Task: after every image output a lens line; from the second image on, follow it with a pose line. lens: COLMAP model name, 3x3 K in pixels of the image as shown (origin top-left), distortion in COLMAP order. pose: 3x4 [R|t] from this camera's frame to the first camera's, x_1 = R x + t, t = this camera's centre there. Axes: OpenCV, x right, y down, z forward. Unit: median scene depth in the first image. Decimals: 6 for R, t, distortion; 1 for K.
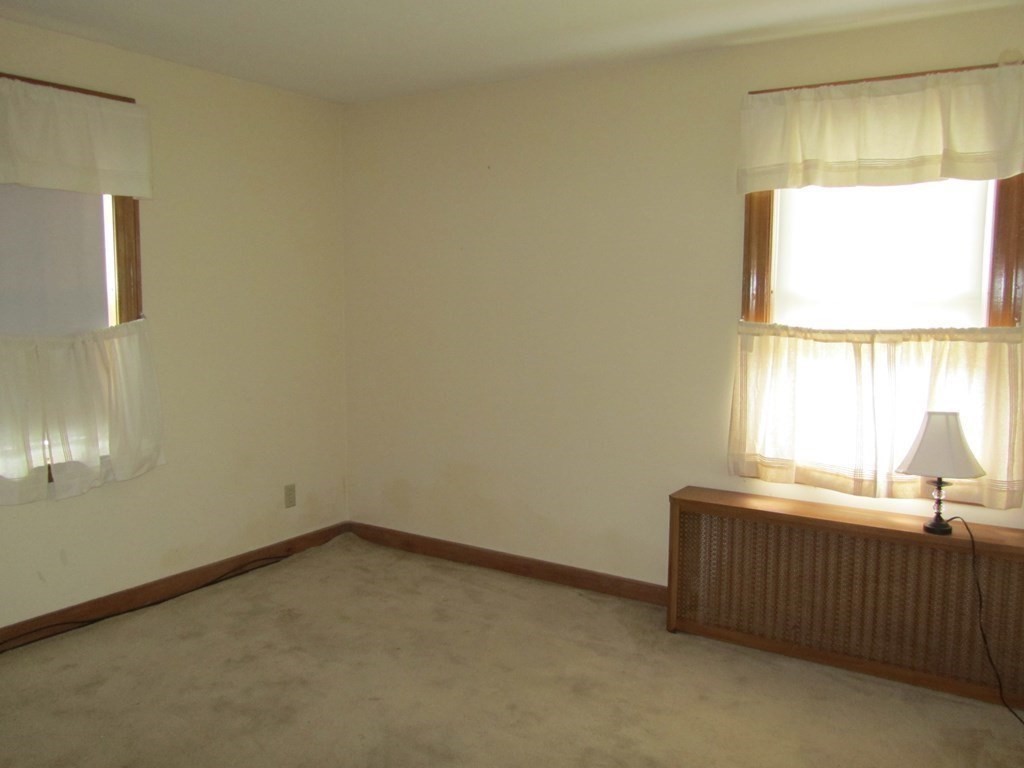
lens RADIAL K [[860.3, 0, 512.4], [0, 860.3, 384.5], [0, 0, 1]] dist [-0.036003, 0.000212]
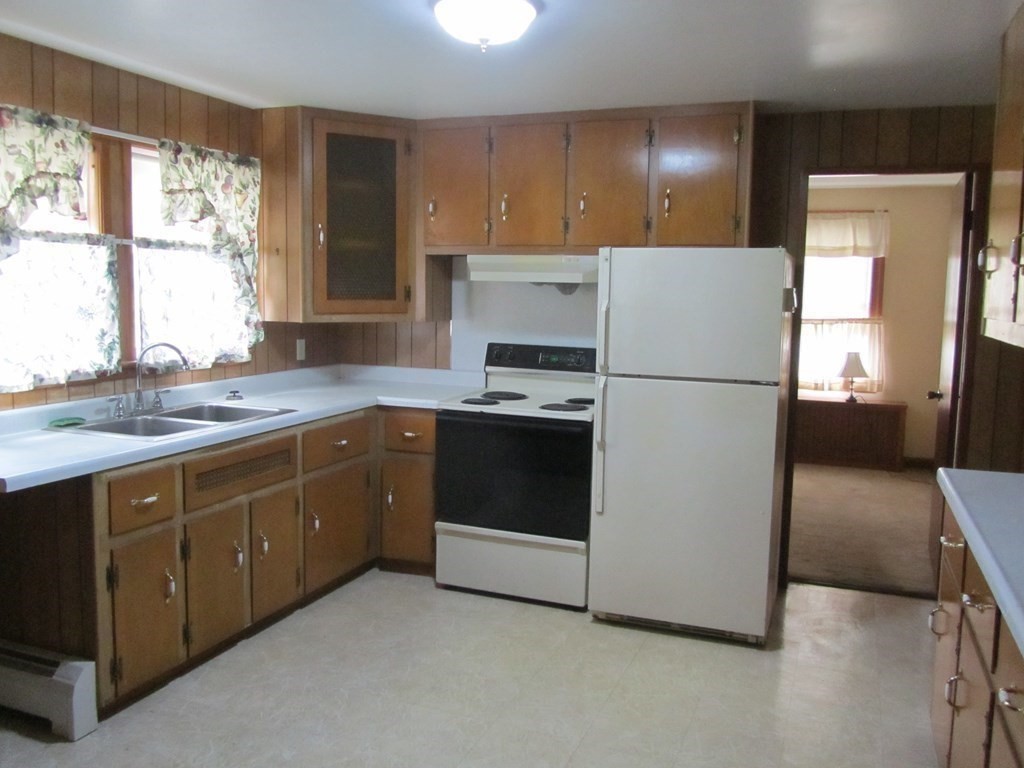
lens RADIAL K [[860.3, 0, 511.5], [0, 860.3, 381.9], [0, 0, 1]] dist [-0.036003, 0.000212]
pose [[0.975289, -0.007920, 0.220790, -0.975751], [0.008500, 0.999962, -0.001676, 0.111805], [-0.220769, 0.003511, 0.975320, -1.151593]]
